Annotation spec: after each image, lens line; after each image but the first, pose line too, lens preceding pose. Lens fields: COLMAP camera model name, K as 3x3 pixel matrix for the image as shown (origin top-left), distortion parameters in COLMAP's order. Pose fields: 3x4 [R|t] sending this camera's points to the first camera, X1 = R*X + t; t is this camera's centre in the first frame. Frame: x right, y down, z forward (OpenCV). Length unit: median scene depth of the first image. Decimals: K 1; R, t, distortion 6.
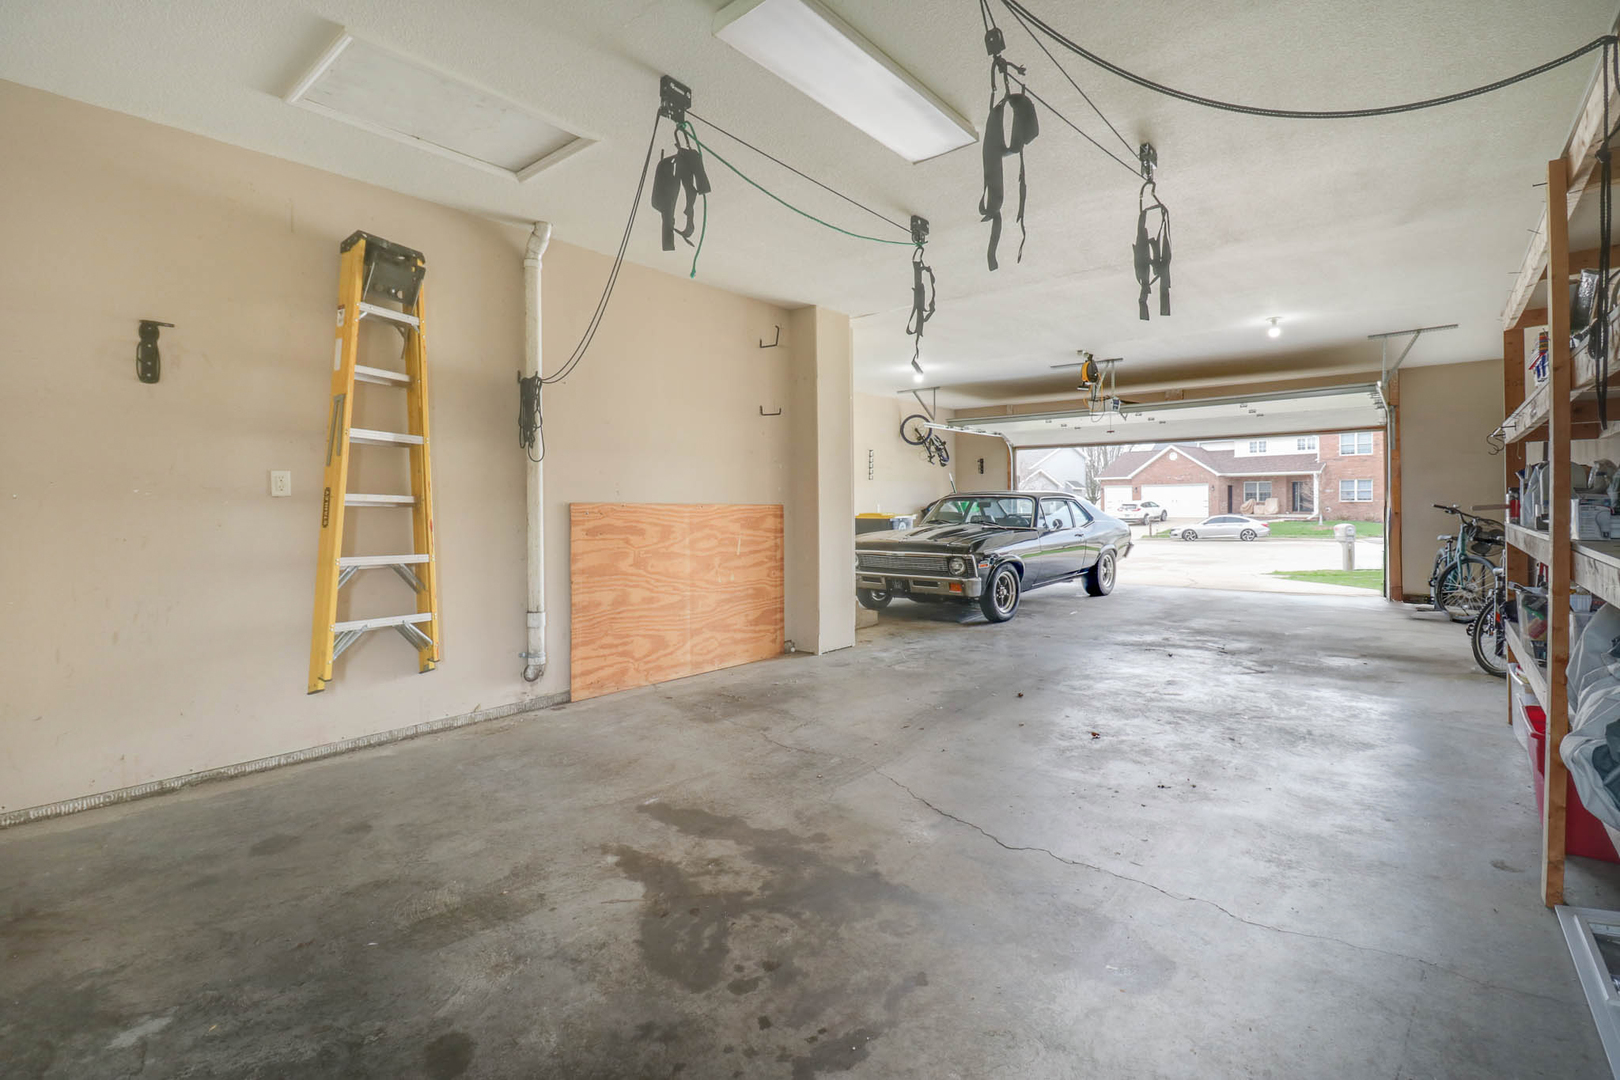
lens RADIAL K [[740.1, 0, 810.4], [0, 740.1, 501.6], [0, 0, 1]] dist [0.001194, -0.000255]
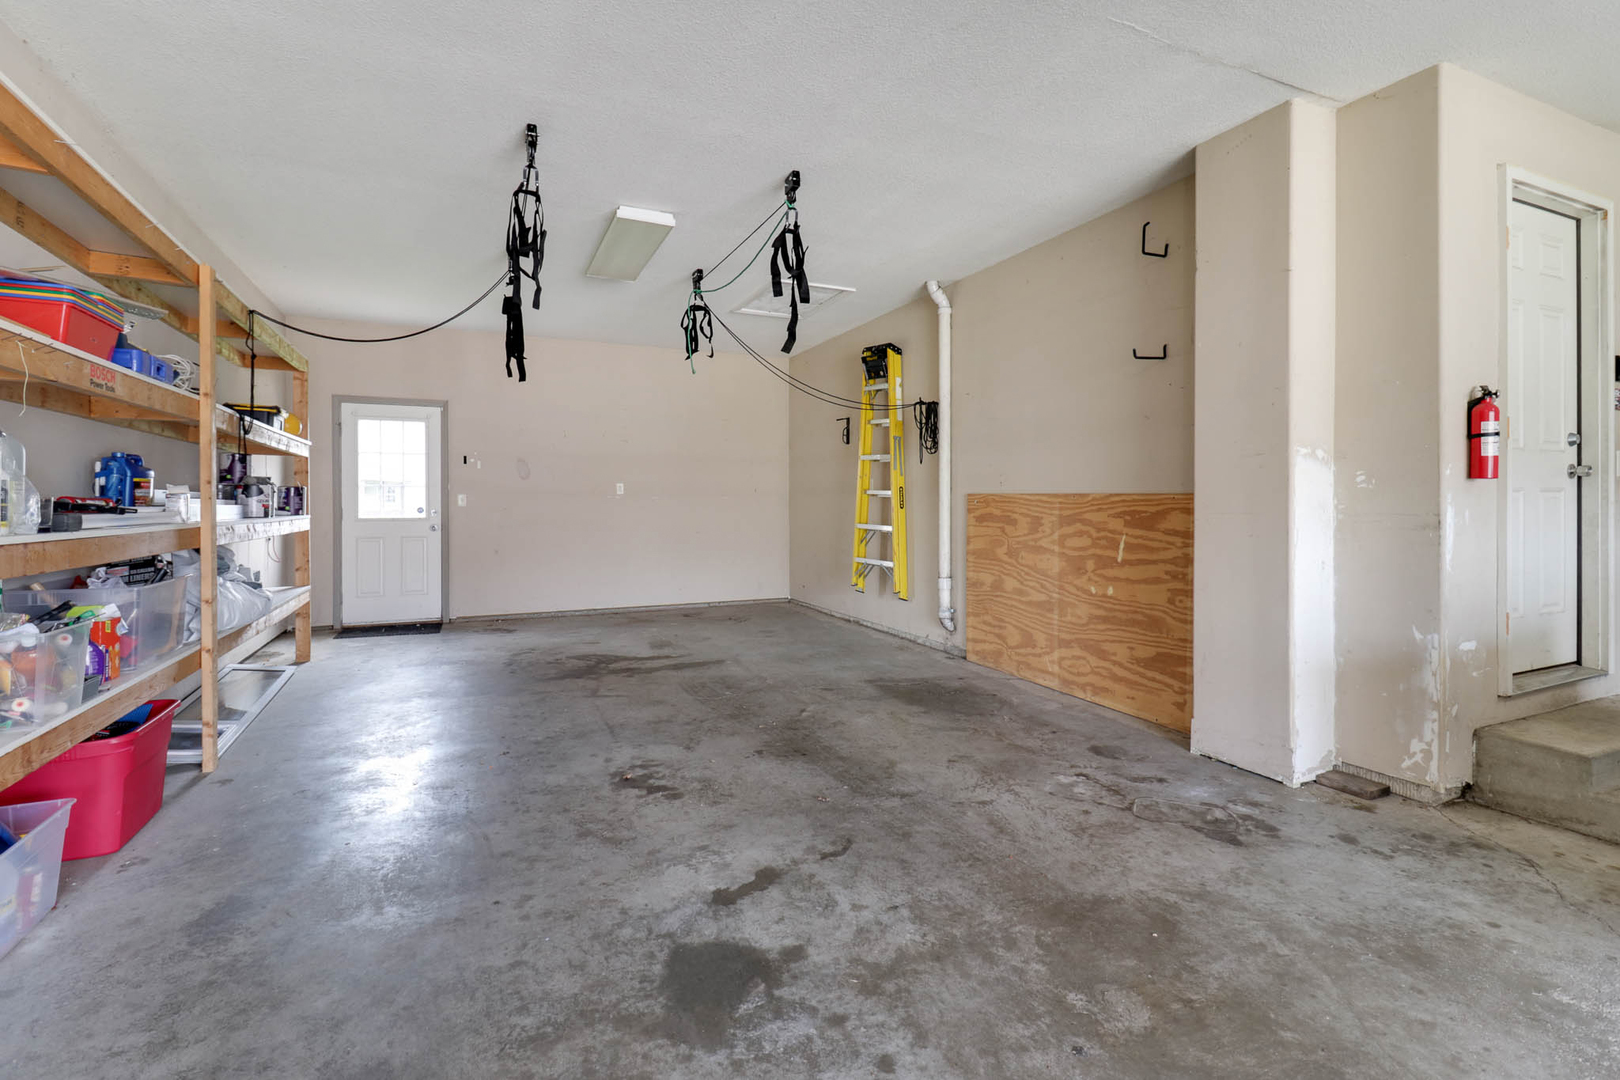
lens RADIAL K [[740.1, 0, 810.4], [0, 740.1, 501.6], [0, 0, 1]] dist [0.001194, -0.000255]
pose [[-0.424167, 0.008202, -0.905547, 0.750376], [0.010132, 0.999939, 0.004311, 0.006016], [0.905527, -0.007347, -0.424224, 1.110037]]
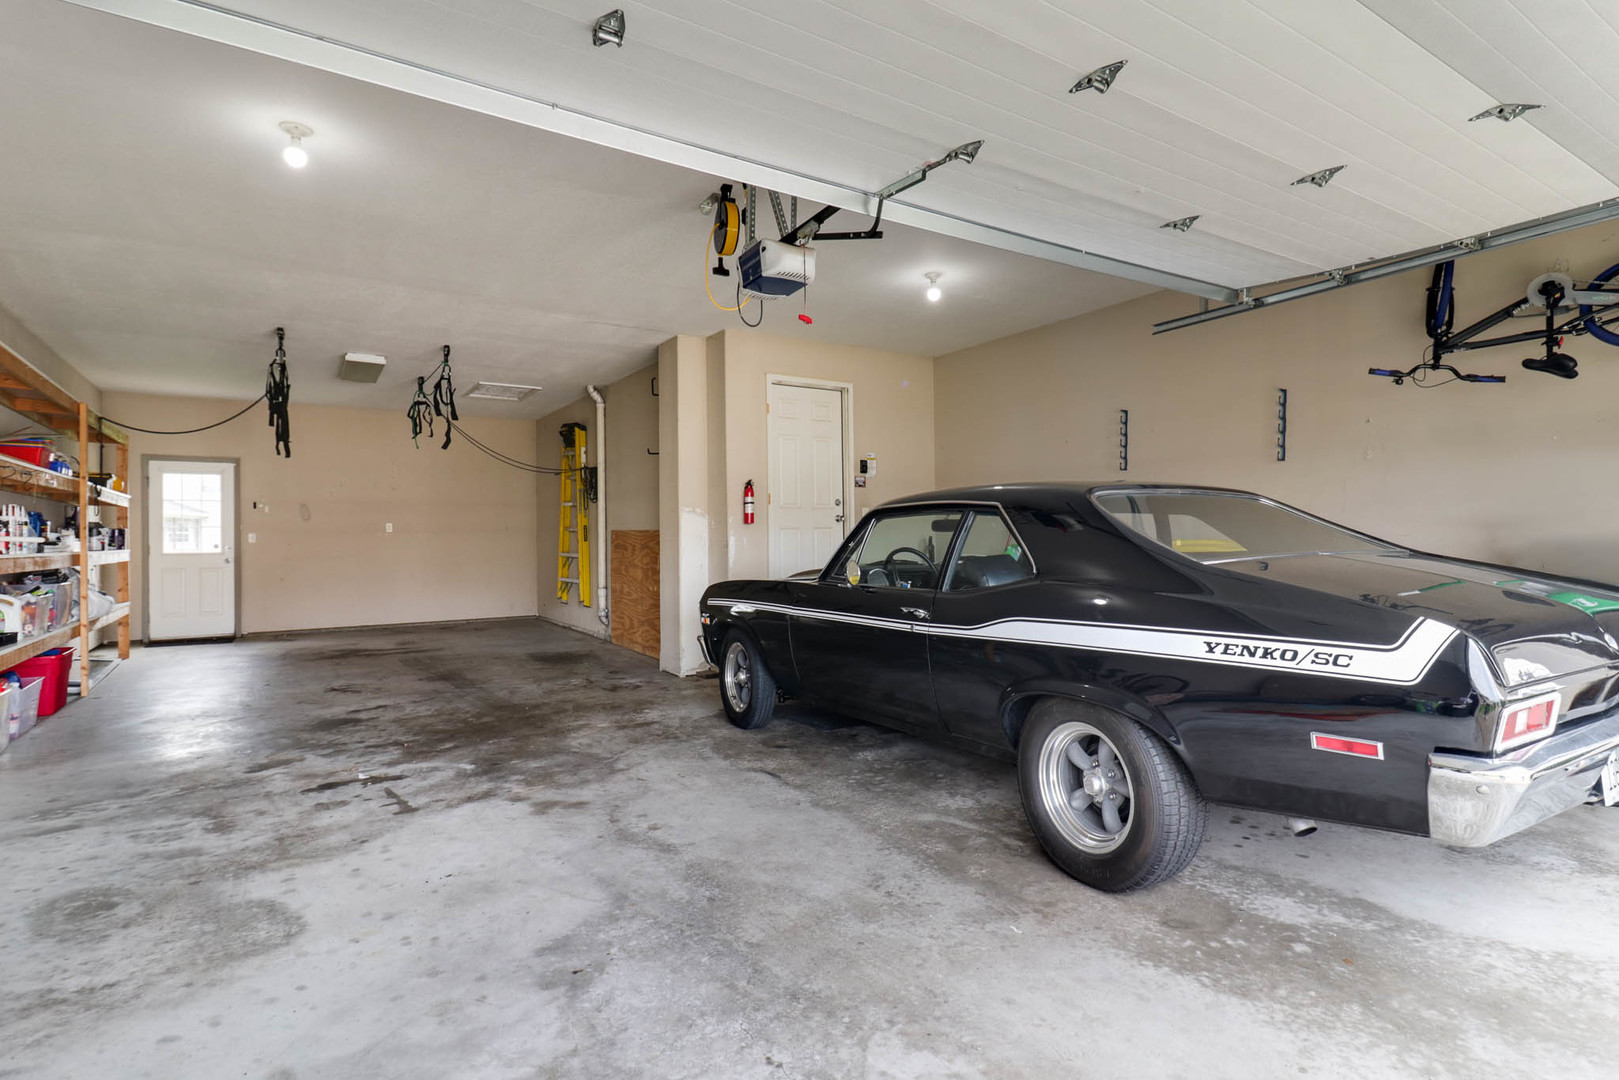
lens RADIAL K [[840.1, 0, 814.1], [0, 840.1, 527.7], [0, 0, 1]] dist [-0.021498, 0.000392]
pose [[-0.298588, 0.001118, -0.954381, 1.255444], [0.017718, 0.999833, -0.004372, 0.010820], [0.954218, -0.018215, -0.298558, 1.793530]]
